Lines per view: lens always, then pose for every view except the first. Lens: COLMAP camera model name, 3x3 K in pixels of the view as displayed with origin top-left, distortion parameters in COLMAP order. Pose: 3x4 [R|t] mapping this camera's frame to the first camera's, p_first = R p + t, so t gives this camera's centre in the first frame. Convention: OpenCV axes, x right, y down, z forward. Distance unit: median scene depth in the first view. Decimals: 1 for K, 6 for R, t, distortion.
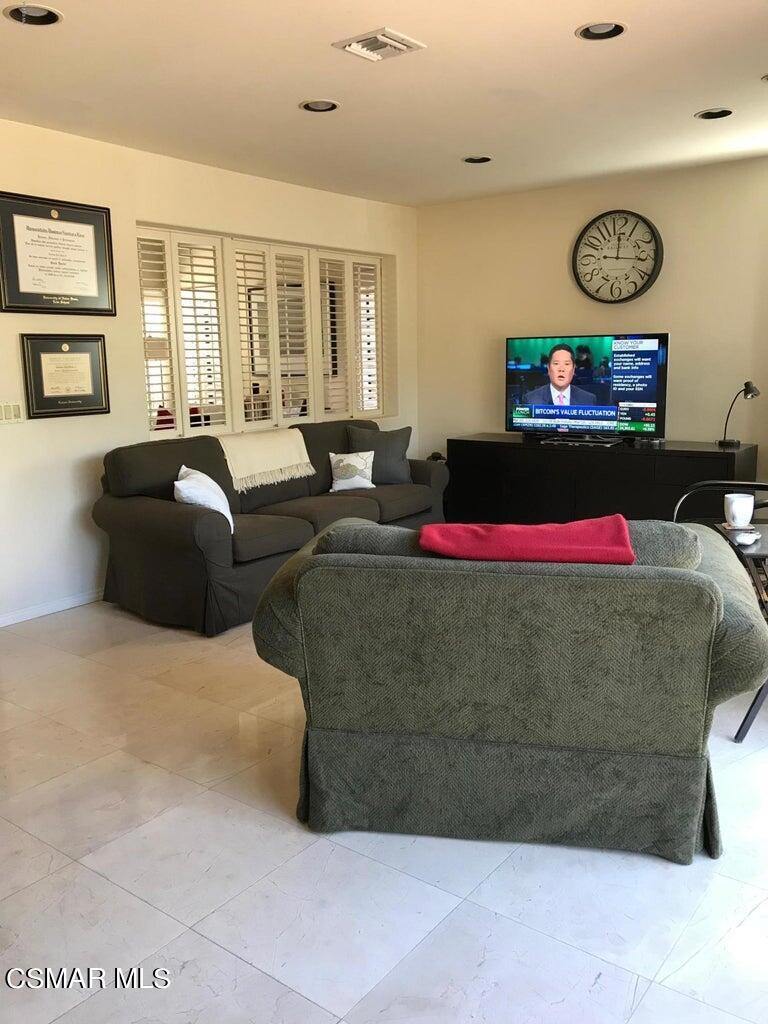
lens RADIAL K [[840.1, 0, 384.8], [0, 840.1, 511.7], [0, 0, 1]] dist [0.038677, -0.016918]
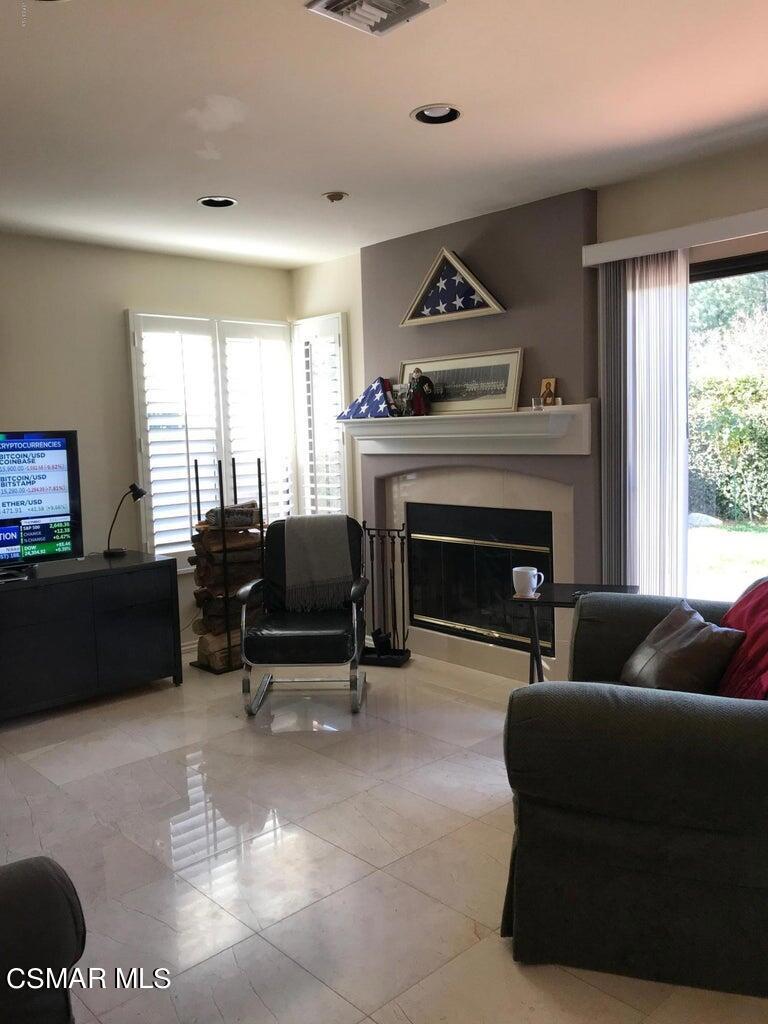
lens RADIAL K [[840.1, 0, 383.9], [0, 840.1, 510.7], [0, 0, 1]] dist [0.038677, -0.016918]
pose [[0.171391, -0.090896, 0.981001, -0.417358], [0.221548, 0.973788, 0.051521, -0.106414], [-0.959970, 0.208508, 0.187036, 0.546997]]
